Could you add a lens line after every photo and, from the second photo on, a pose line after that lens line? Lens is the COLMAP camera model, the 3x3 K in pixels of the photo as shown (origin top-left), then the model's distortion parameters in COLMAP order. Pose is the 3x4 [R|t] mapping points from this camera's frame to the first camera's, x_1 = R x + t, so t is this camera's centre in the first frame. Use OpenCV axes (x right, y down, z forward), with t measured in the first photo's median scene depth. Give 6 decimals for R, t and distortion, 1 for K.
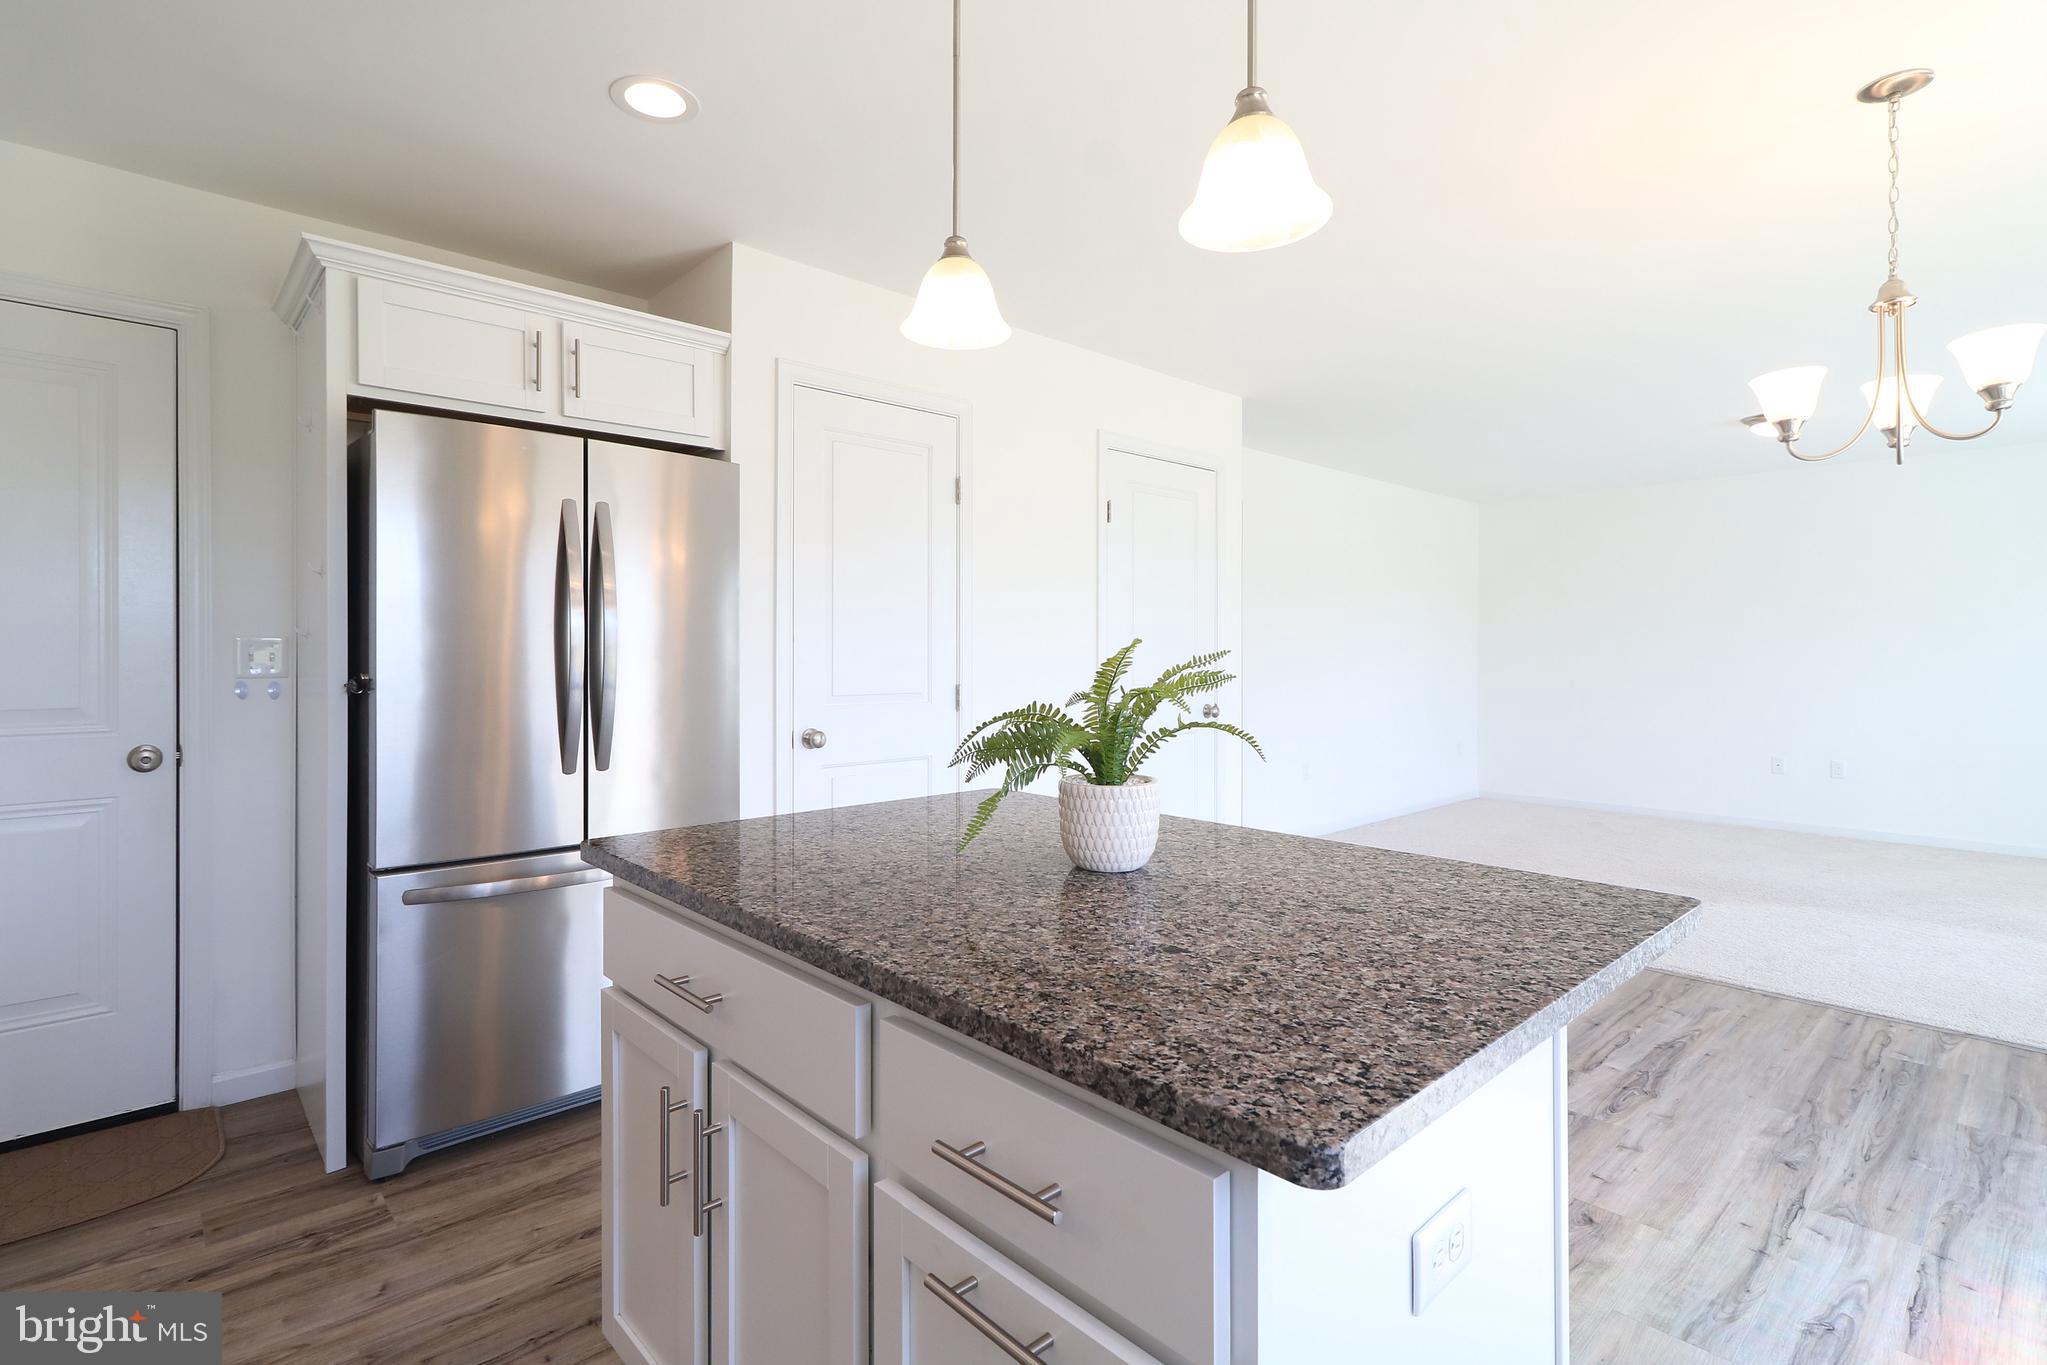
lens RADIAL K [[974.6, 0, 1017.1], [0, 974.6, 649.8], [0, 0, 1]] dist [0.004808, 0.000295]
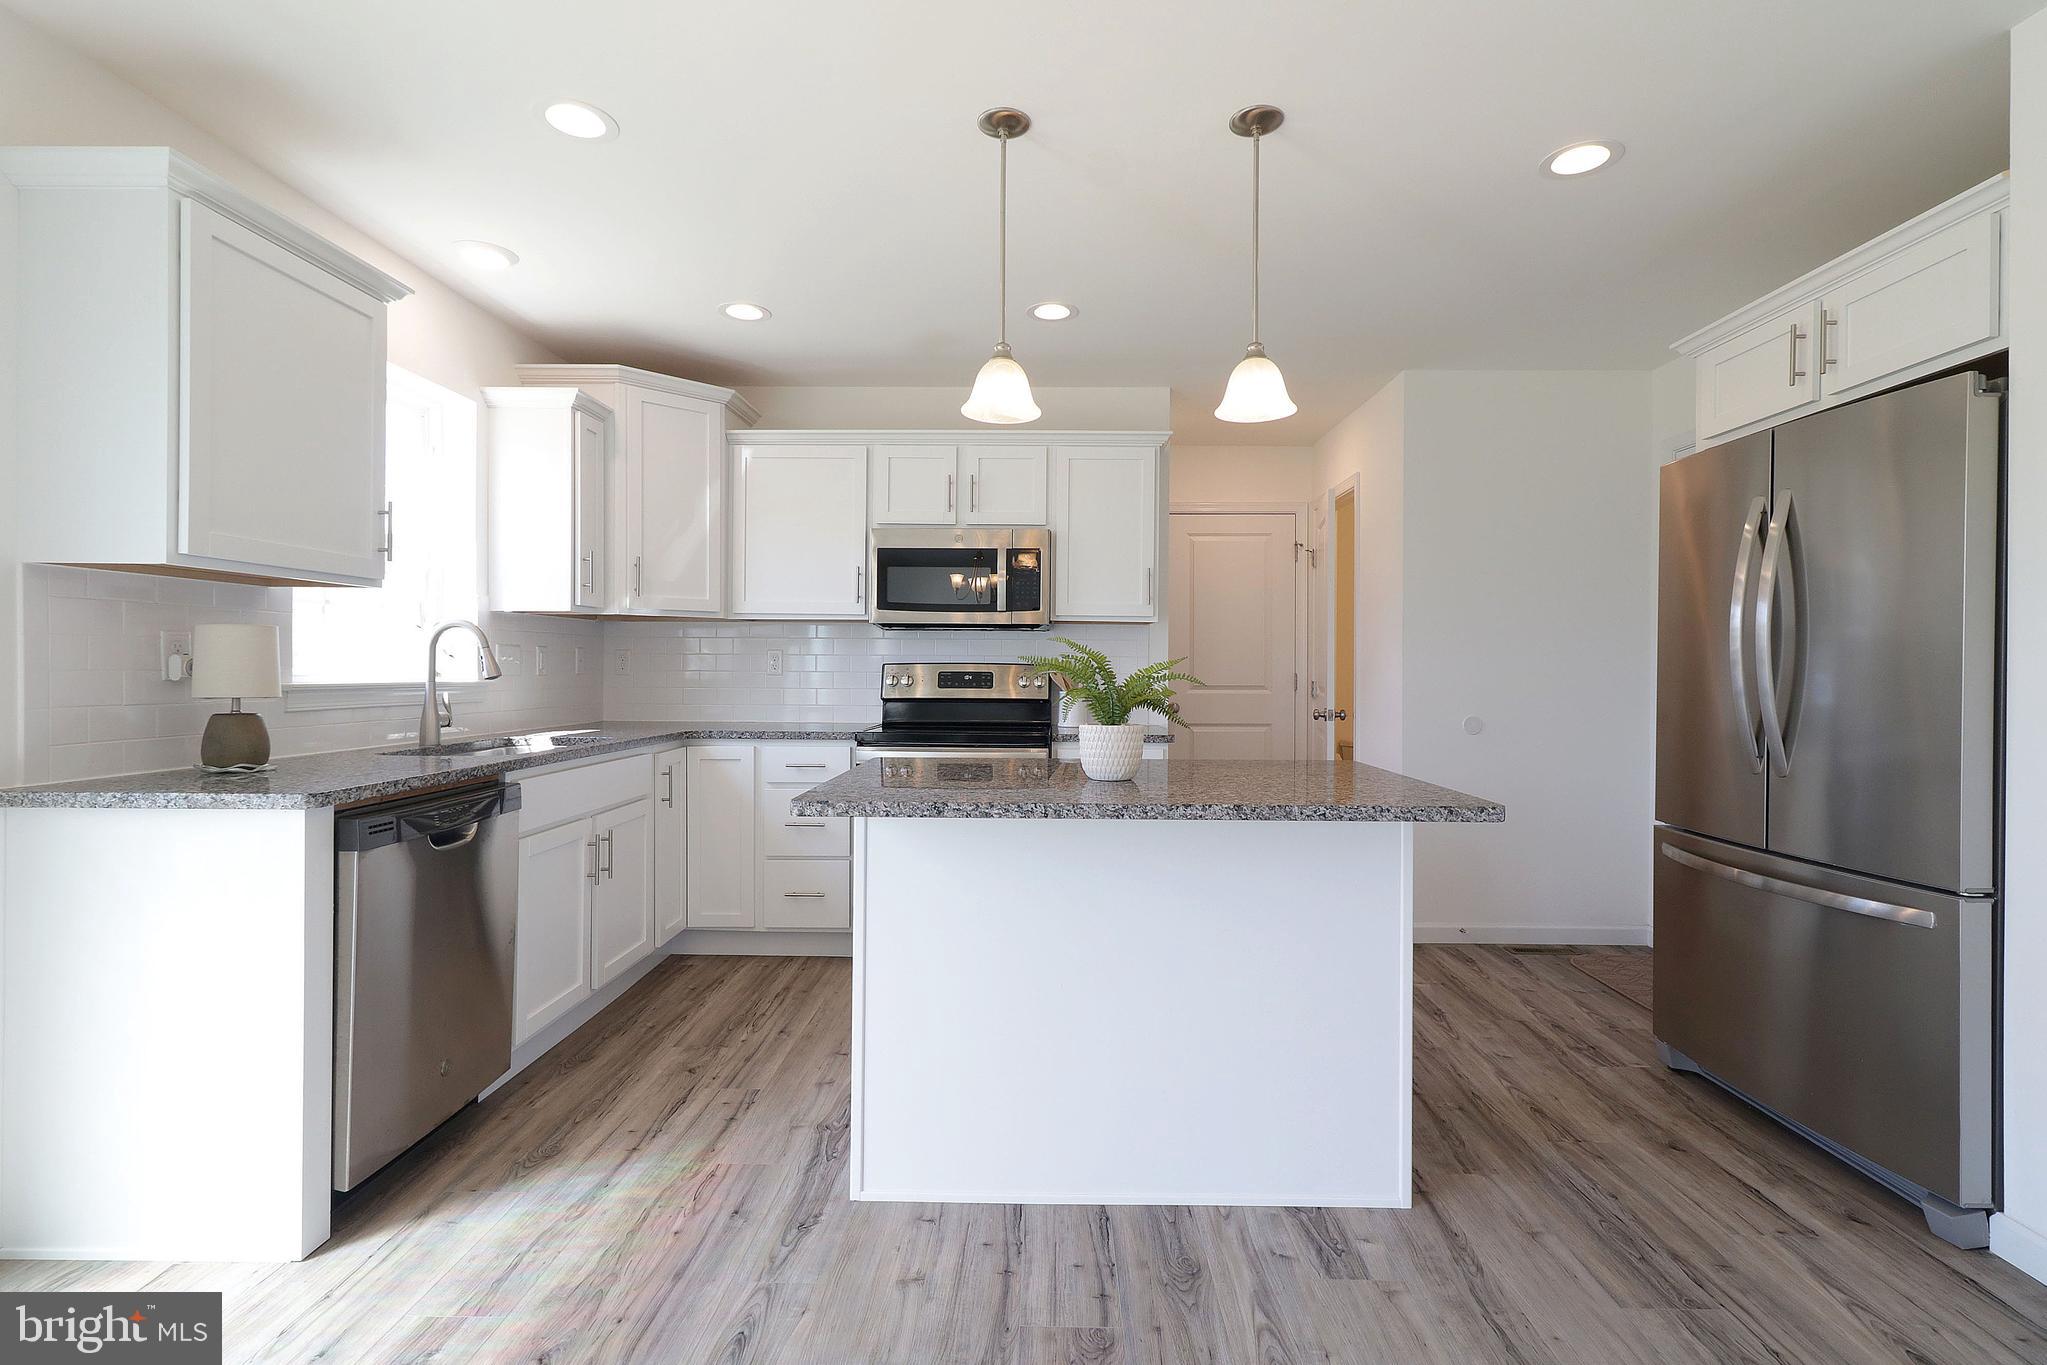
lens RADIAL K [[962.4, 0, 1031.8], [0, 962.4, 667.4], [0, 0, 1]] dist [0.000055, 0.000147]
pose [[-0.687751, -0.004762, -0.725931, 0.818773], [-0.005912, 0.999982, -0.000959, 0.027131], [0.725922, 0.003633, -0.687767, 1.233751]]
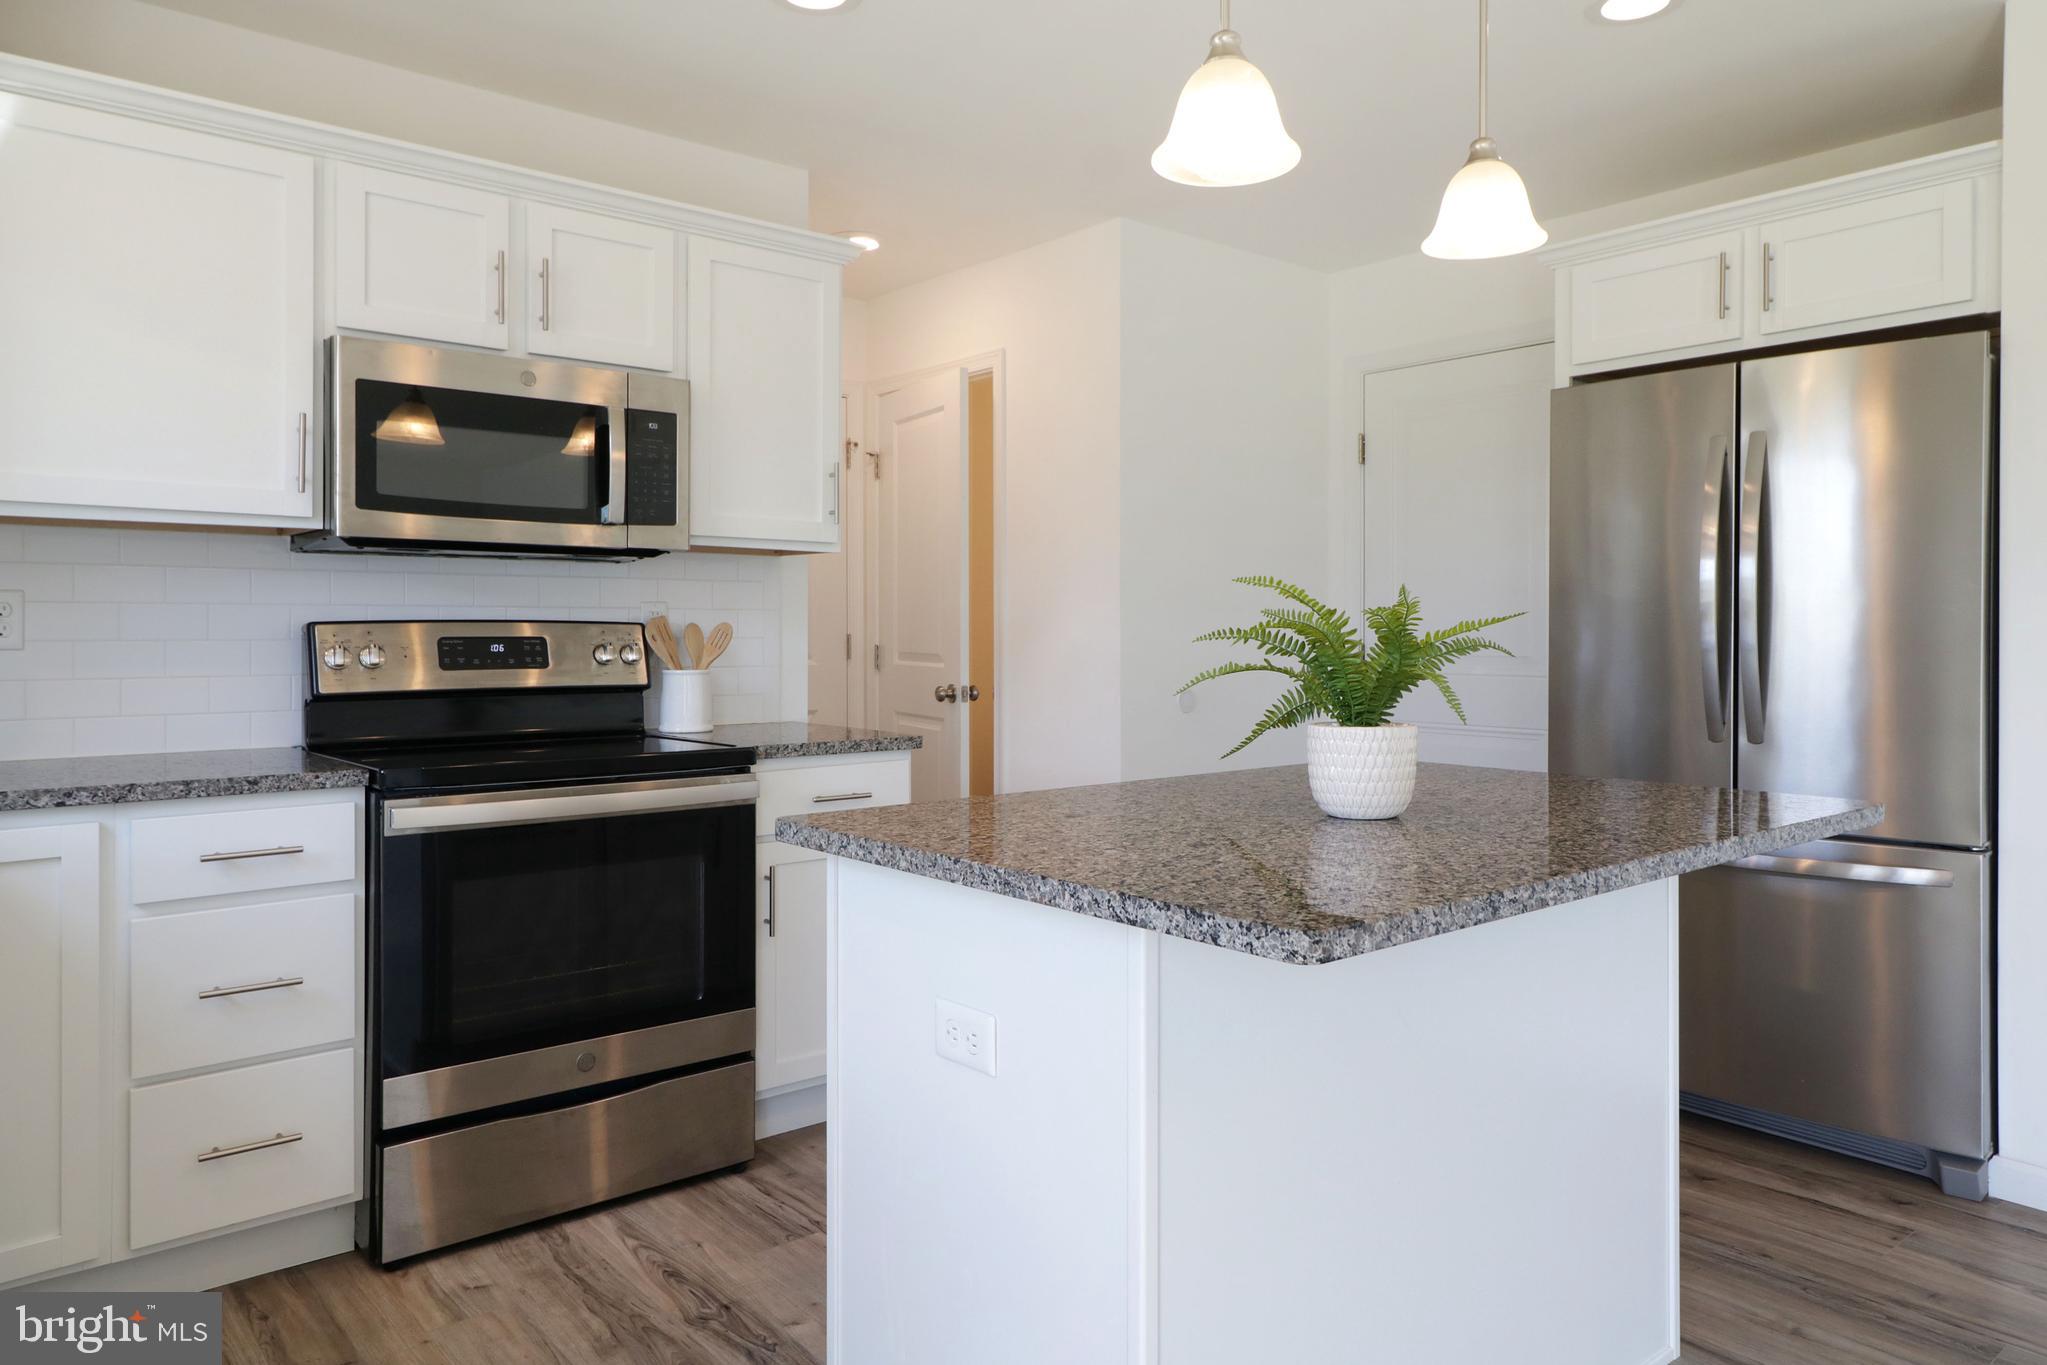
lens RADIAL K [[1346.5, 0, 1022.4], [0, 1346.5, 631.7], [0, 0, 1]] dist [0.008269, 0.003215]
pose [[-0.048237, 0.002973, -0.998831, 0.879779], [-0.000754, 0.999995, 0.003013, 0.024588], [0.998836, 0.000898, -0.048235, 0.457095]]
